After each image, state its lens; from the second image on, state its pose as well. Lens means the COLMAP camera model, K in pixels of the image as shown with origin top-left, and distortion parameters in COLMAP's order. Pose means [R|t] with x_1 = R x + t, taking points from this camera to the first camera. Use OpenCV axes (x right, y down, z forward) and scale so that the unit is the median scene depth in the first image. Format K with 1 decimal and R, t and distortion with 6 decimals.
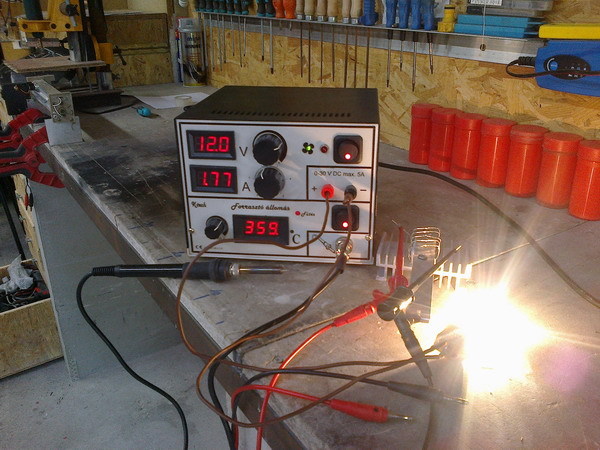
lens RADIAL K [[551.5, 0, 304.6], [0, 551.5, 223.1], [0, 0, 1]] dist [0.048819, -0.141333]
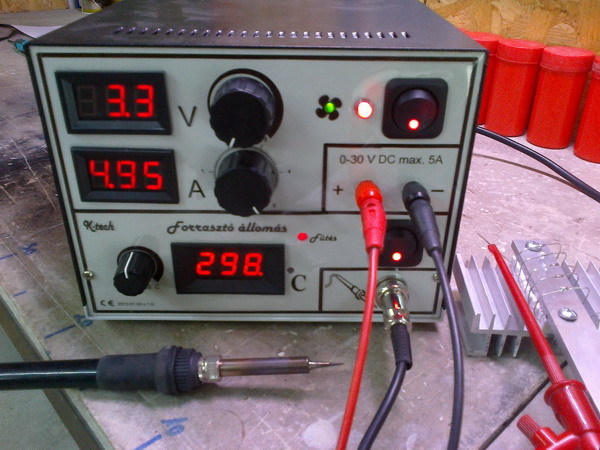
lens RADIAL K [[551.5, 0, 304.6], [0, 551.5, 223.1], [0, 0, 1]] dist [0.048819, -0.141333]
pose [[0.992903, -0.041370, 0.111502, -0.067355], [0.028606, 0.993099, 0.113736, -0.088715], [-0.115438, -0.109740, 0.987234, 0.509328]]
